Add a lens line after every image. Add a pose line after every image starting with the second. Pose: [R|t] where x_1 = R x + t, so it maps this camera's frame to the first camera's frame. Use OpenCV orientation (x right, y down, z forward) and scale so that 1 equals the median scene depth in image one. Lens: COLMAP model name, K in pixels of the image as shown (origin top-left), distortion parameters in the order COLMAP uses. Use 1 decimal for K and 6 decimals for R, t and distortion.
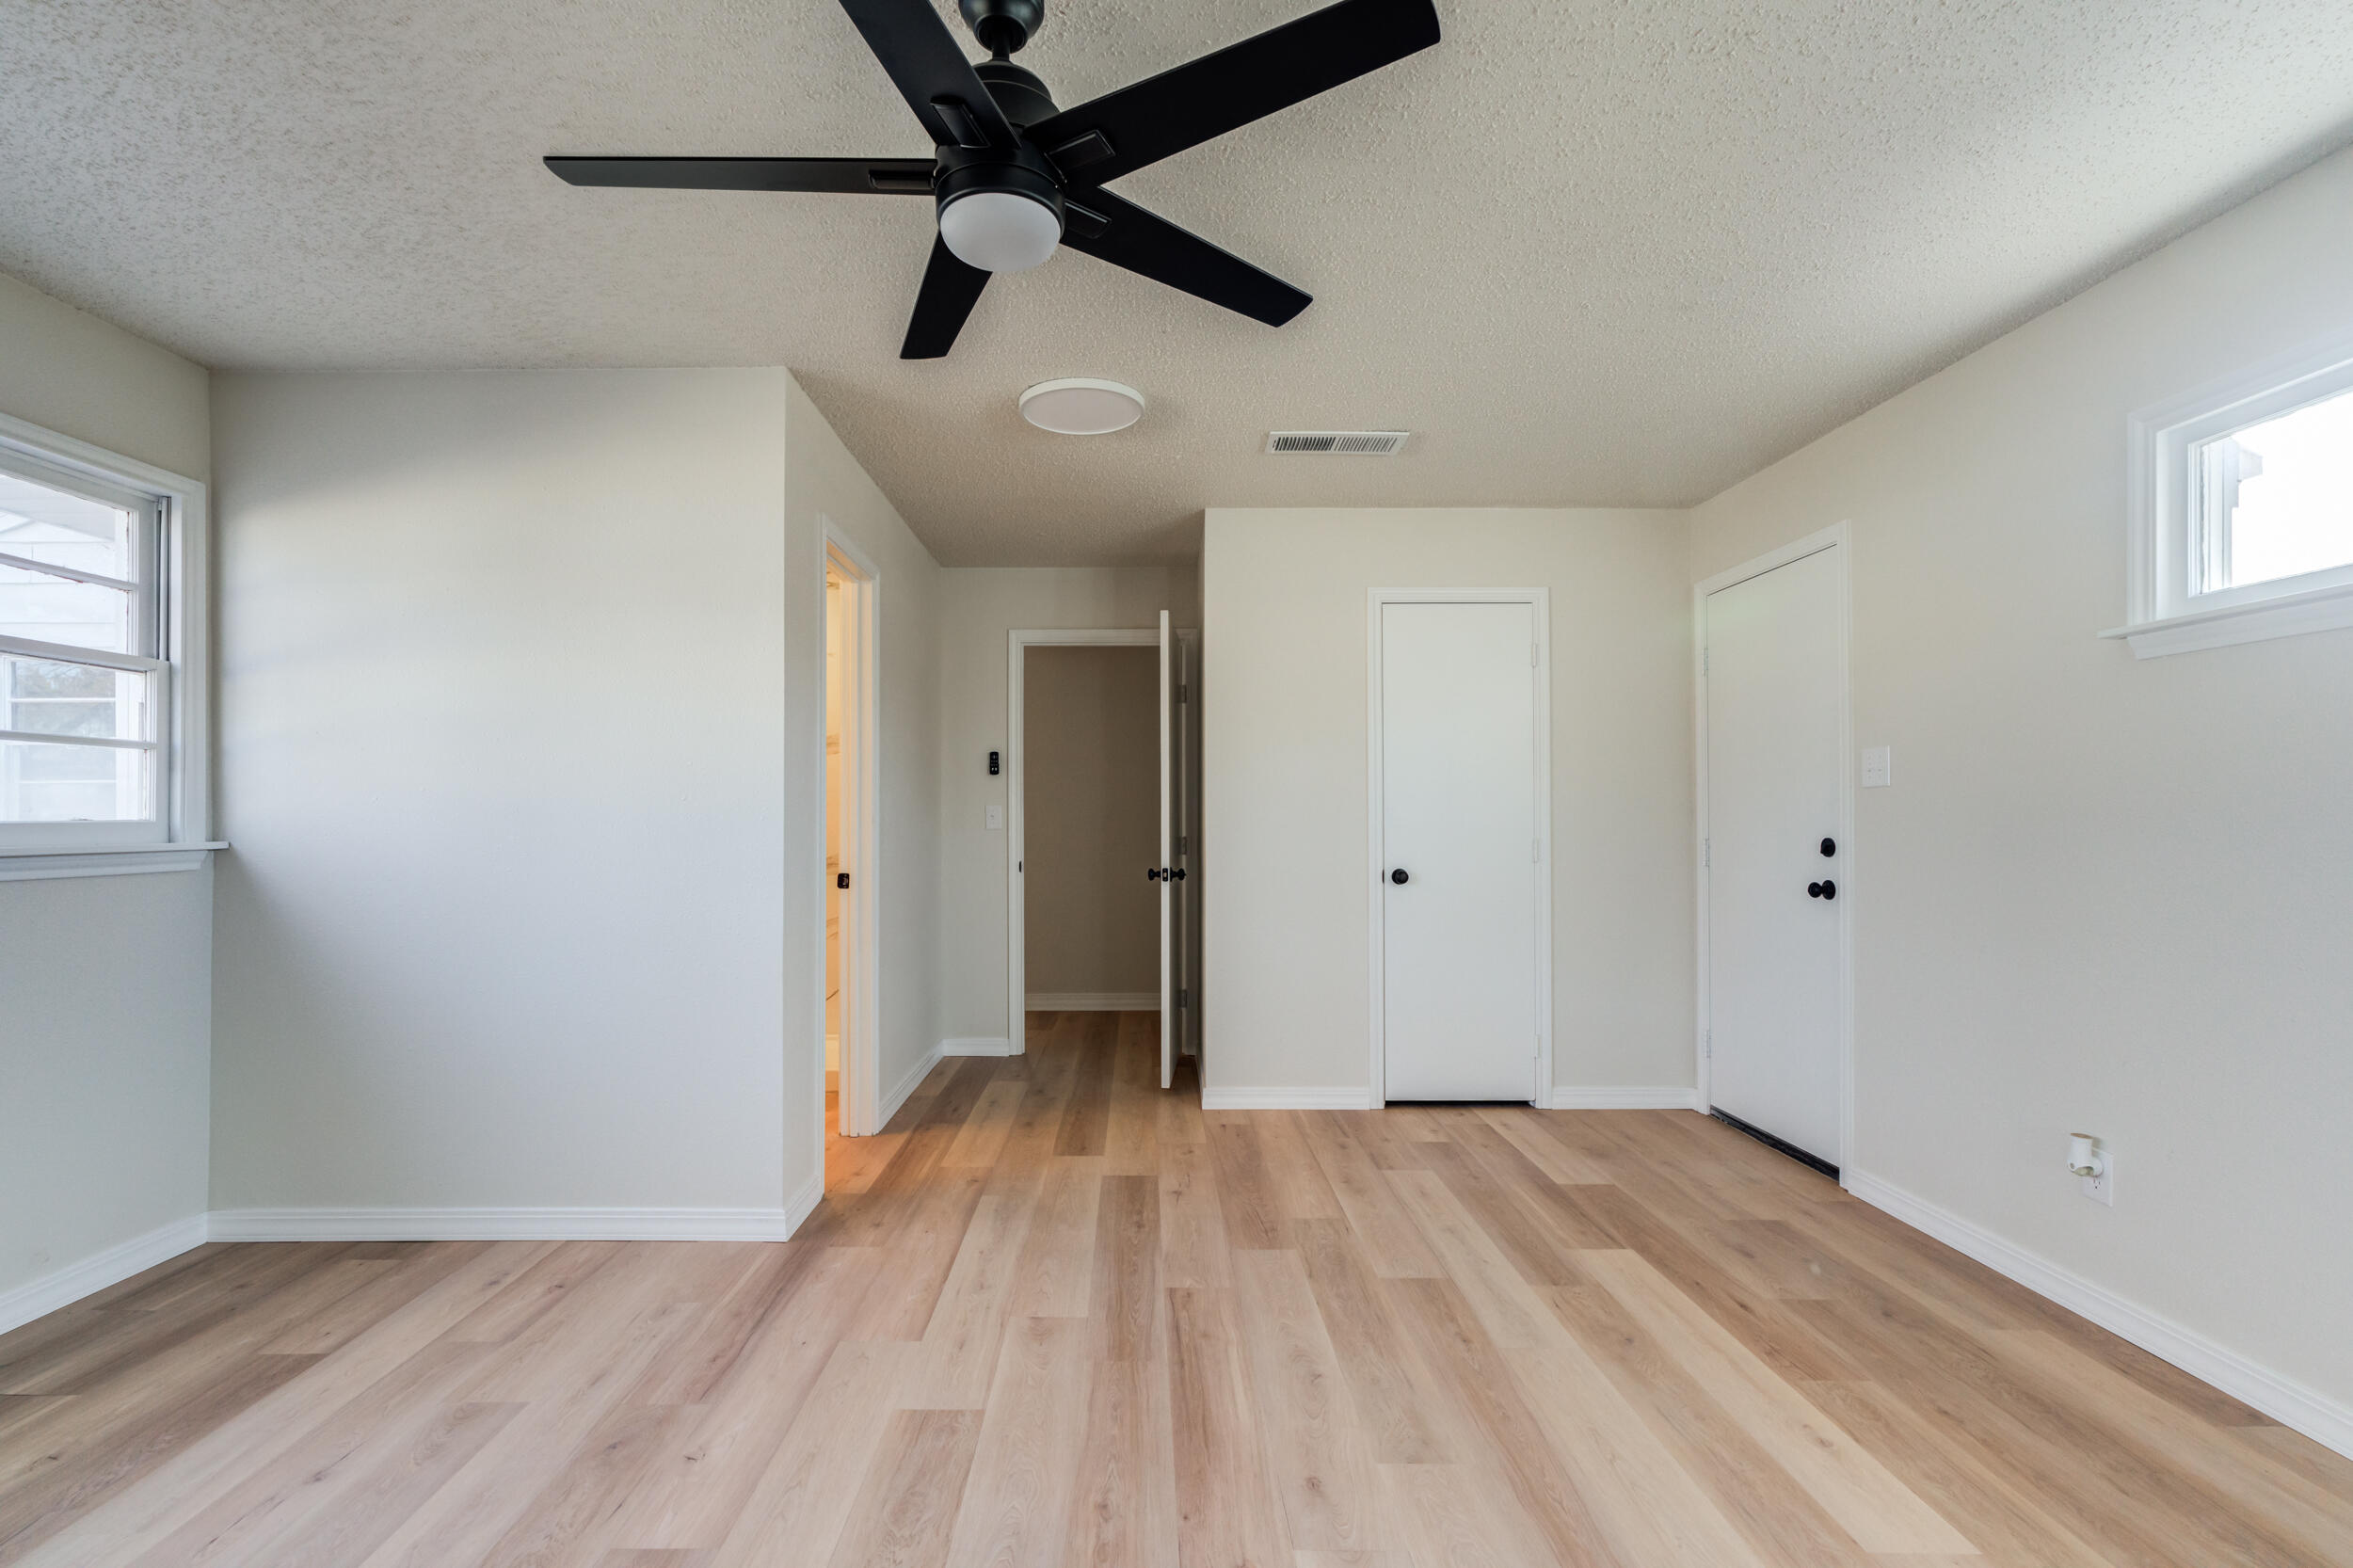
lens RADIAL K [[1105.6, 0, 1170.6], [0, 1105.6, 813.8], [0, 0, 1]] dist [-0.018243, 0.016041]
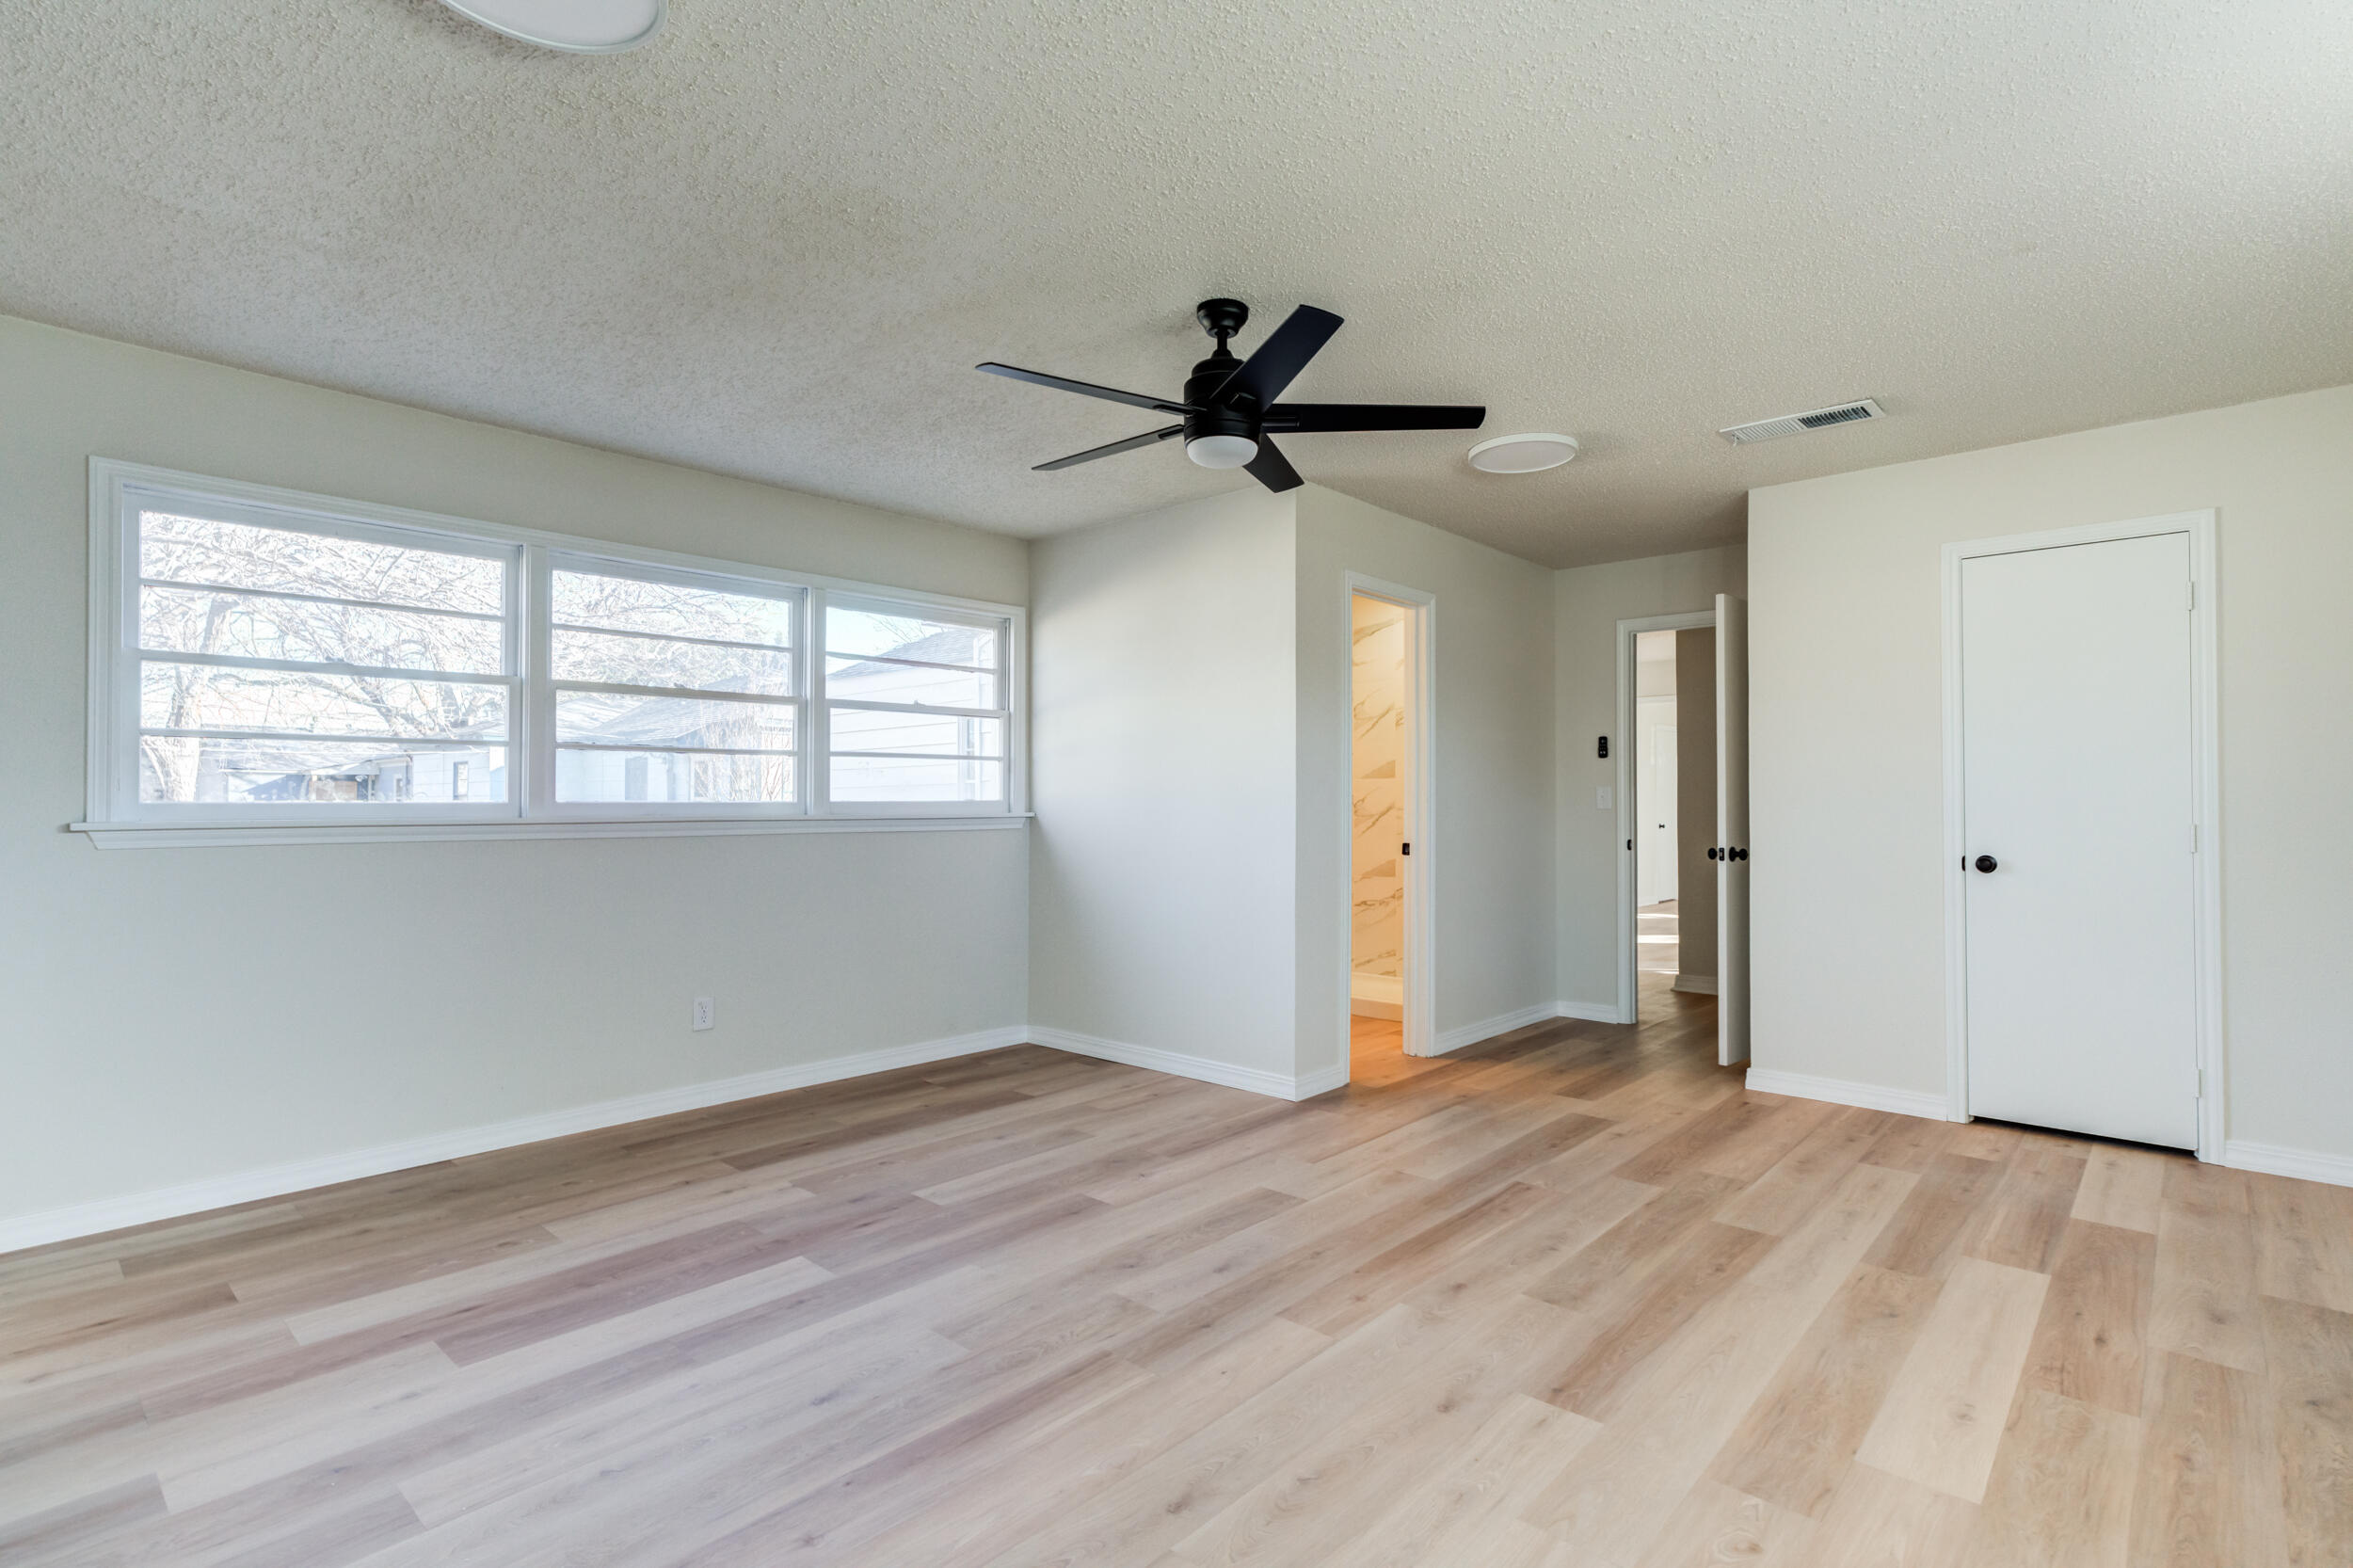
lens RADIAL K [[1159.6, 0, 1176.5], [0, 1159.6, 784.0], [0, 0, 1]] dist [0.001458, 0.001319]
pose [[0.737112, -0.008528, -0.675717, 0.538752], [0.003133, 0.999953, -0.009203, -0.001667], [0.675764, 0.004667, 0.737104, -0.191047]]
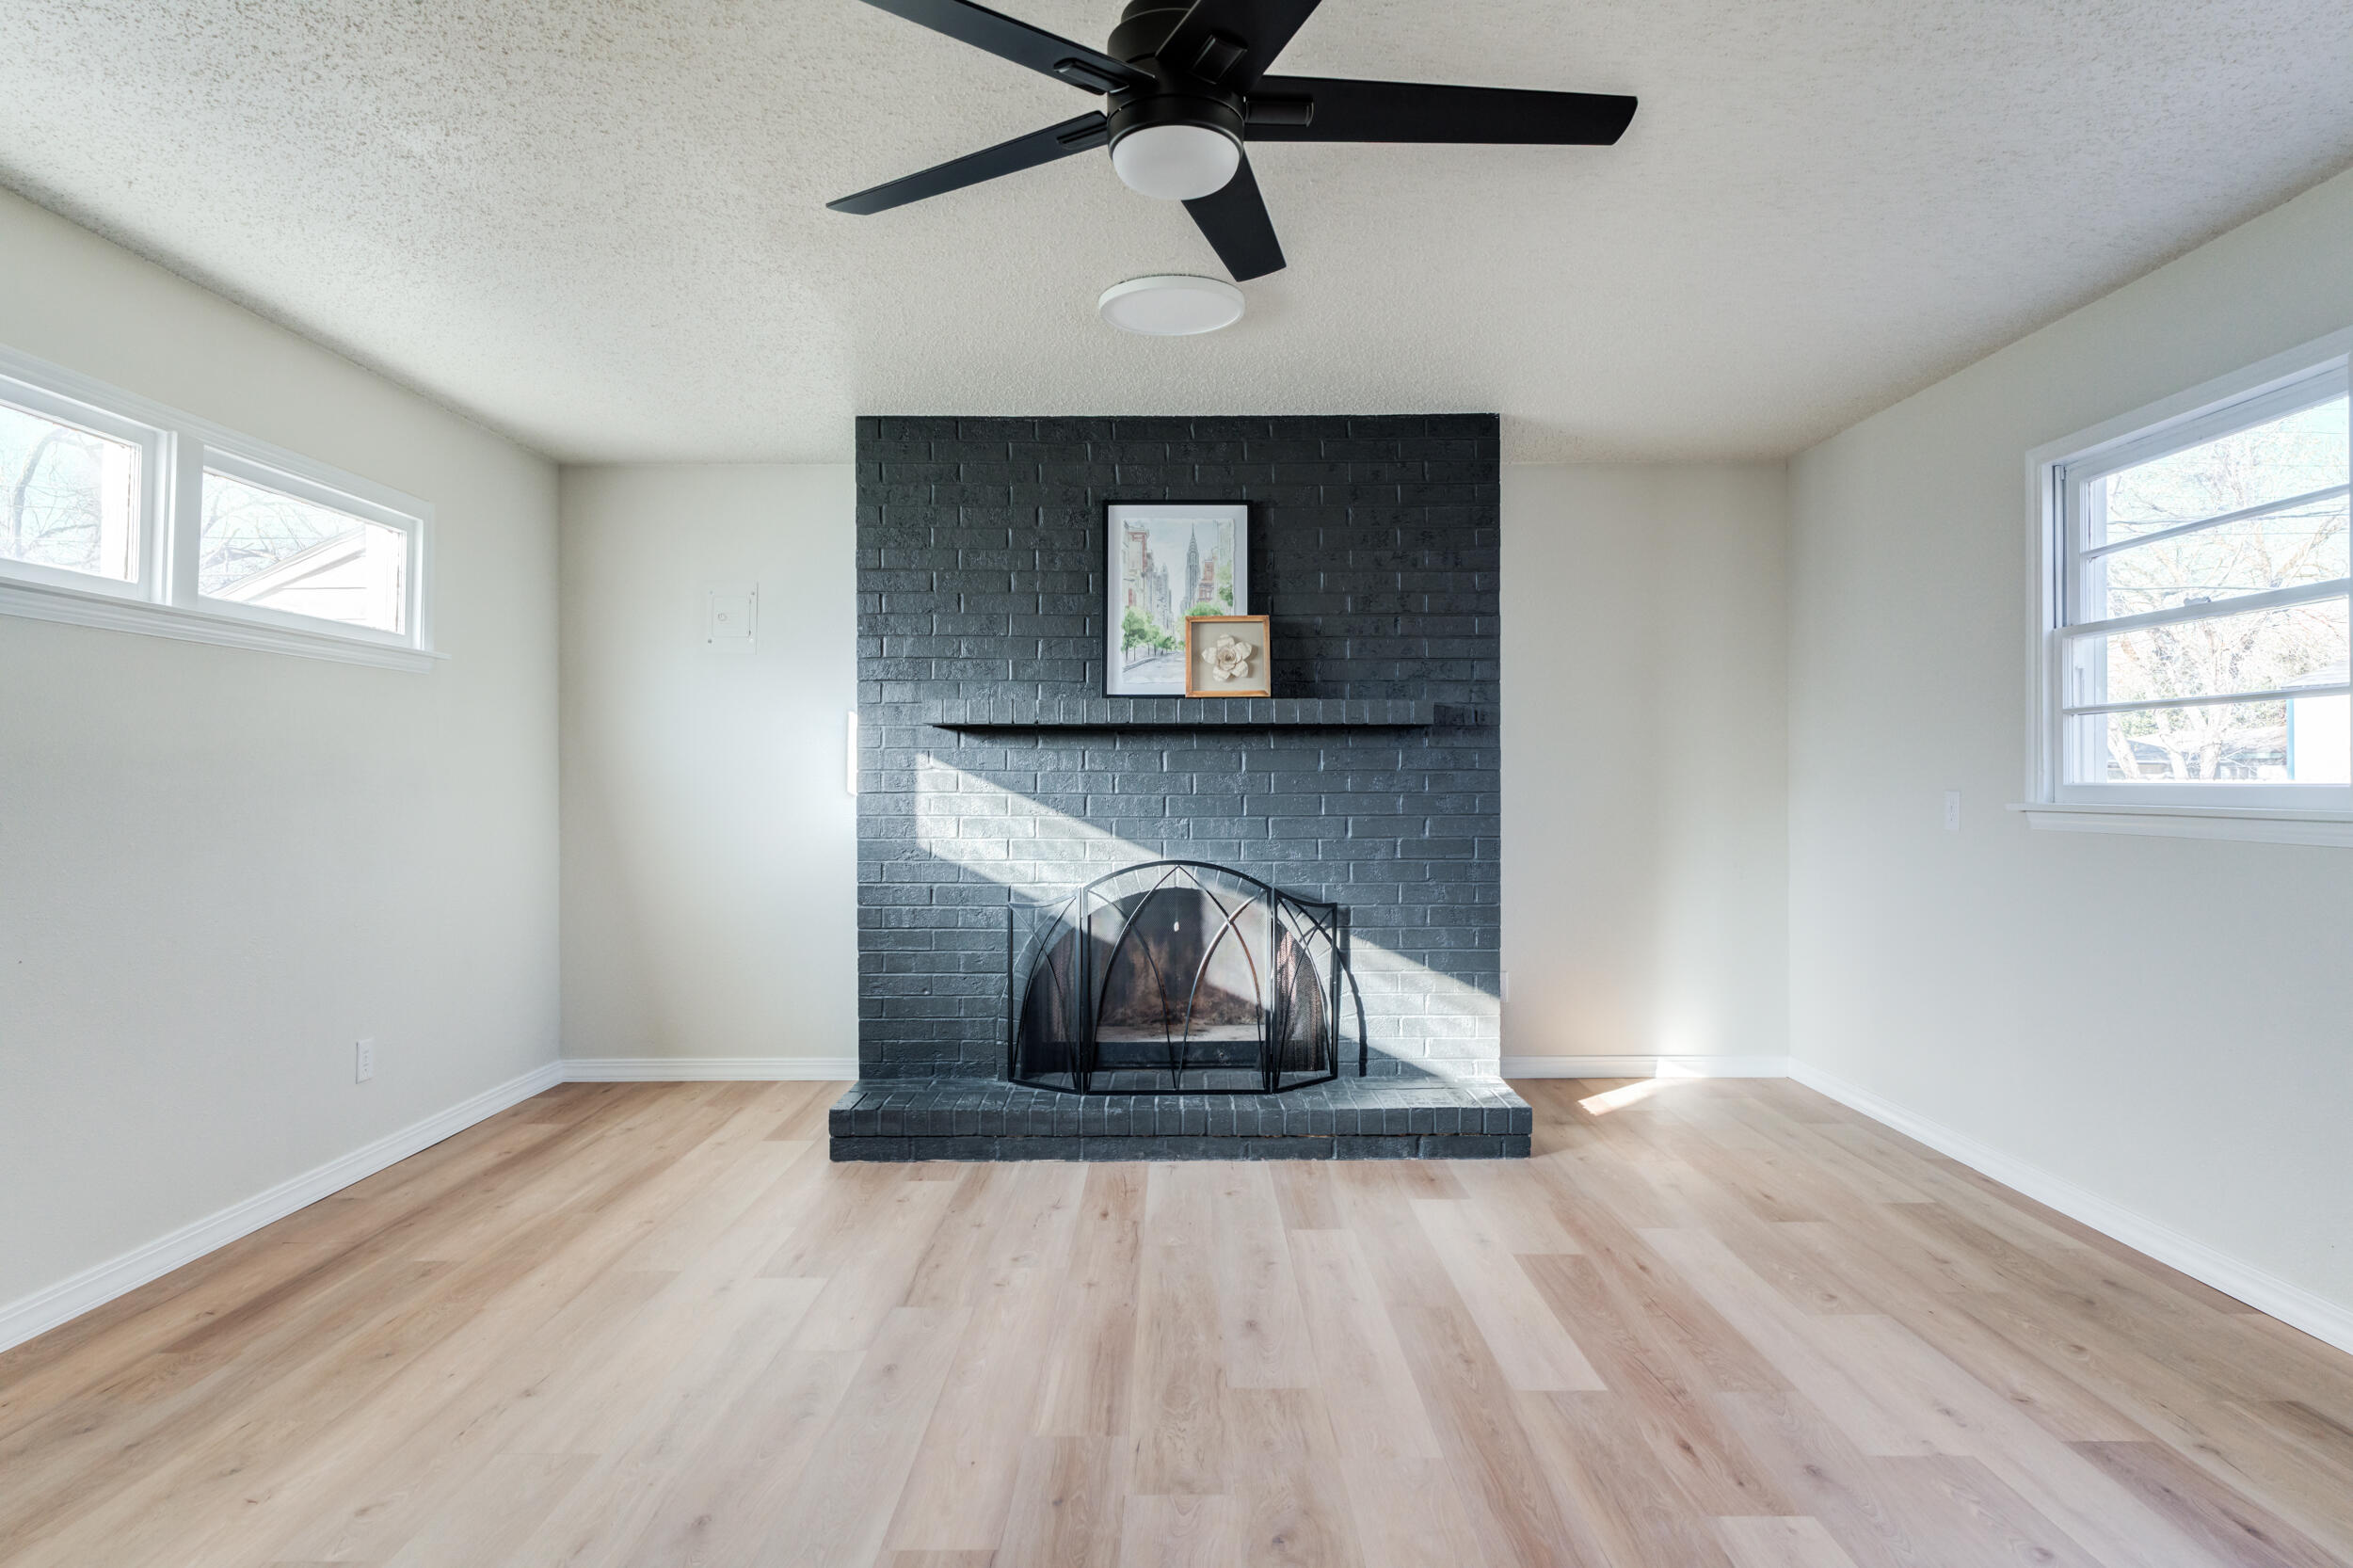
lens RADIAL K [[1401.1, 0, 1179.0], [0, 1401.1, 809.1], [0, 0, 1]] dist [0.001347, 0.002880]
pose [[-0.999903, 0.002283, 0.013732, -0.097755], [0.002504, 0.999867, 0.016141, 0.004171], [-0.013693, 0.016174, -0.999775, 1.195862]]
